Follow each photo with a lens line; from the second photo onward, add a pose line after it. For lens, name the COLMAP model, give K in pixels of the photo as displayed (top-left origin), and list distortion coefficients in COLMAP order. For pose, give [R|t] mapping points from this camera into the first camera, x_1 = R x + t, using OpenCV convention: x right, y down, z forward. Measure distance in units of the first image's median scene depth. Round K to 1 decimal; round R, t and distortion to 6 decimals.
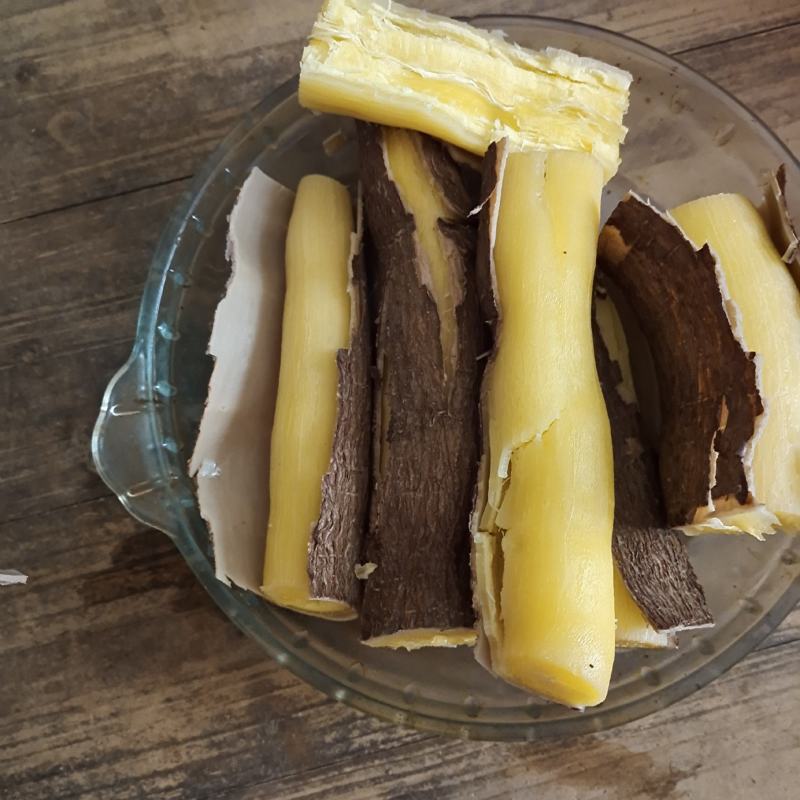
lens RADIAL K [[840.5, 0, 400.0], [0, 840.5, 400.0], [0, 0, 1]] dist [0.025088, -0.009287]
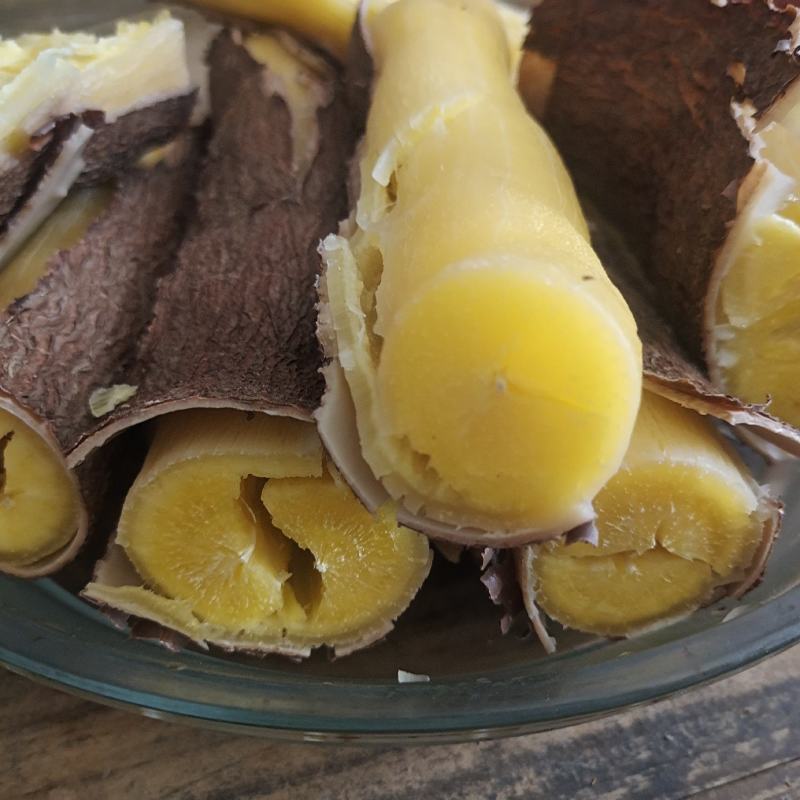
lens RADIAL K [[840.5, 0, 400.0], [0, 840.5, 400.0], [0, 0, 1]] dist [0.025088, -0.009287]
pose [[0.998170, 0.003584, 0.060361, 0.091007], [0.033320, 0.800406, -0.598532, 0.474102], [-0.050458, 0.599448, 0.798822, 0.573991]]
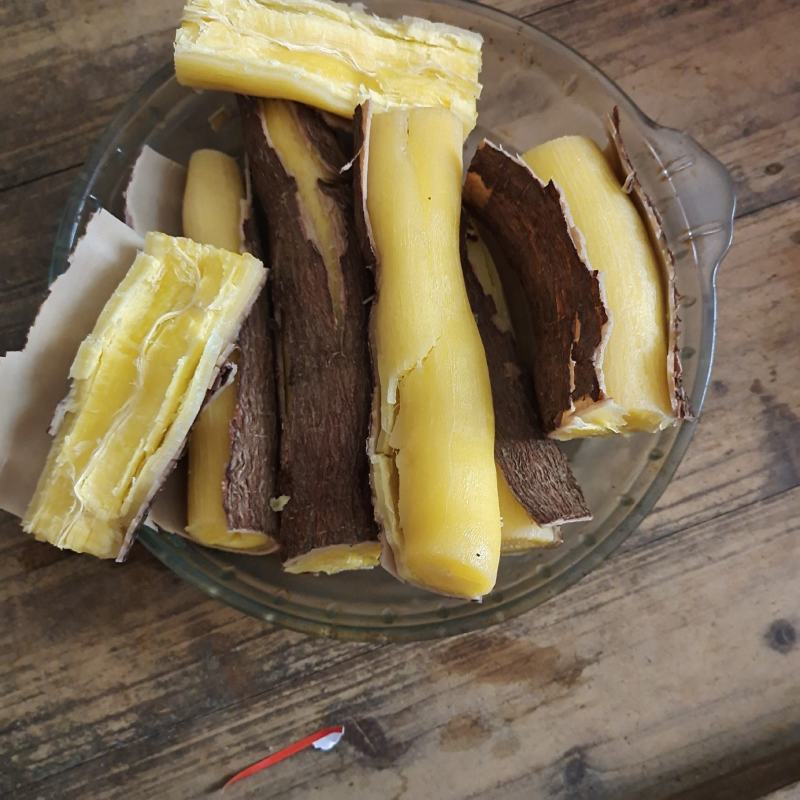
lens RADIAL K [[840.5, 0, 400.0], [0, 840.5, 400.0], [0, 0, 1]] dist [0.025088, -0.009287]
pose [[0.993836, -0.093897, 0.058943, 0.059879], [0.093229, 0.995546, 0.013989, 0.064669], [-0.059994, -0.008407, 0.998163, -0.101472]]
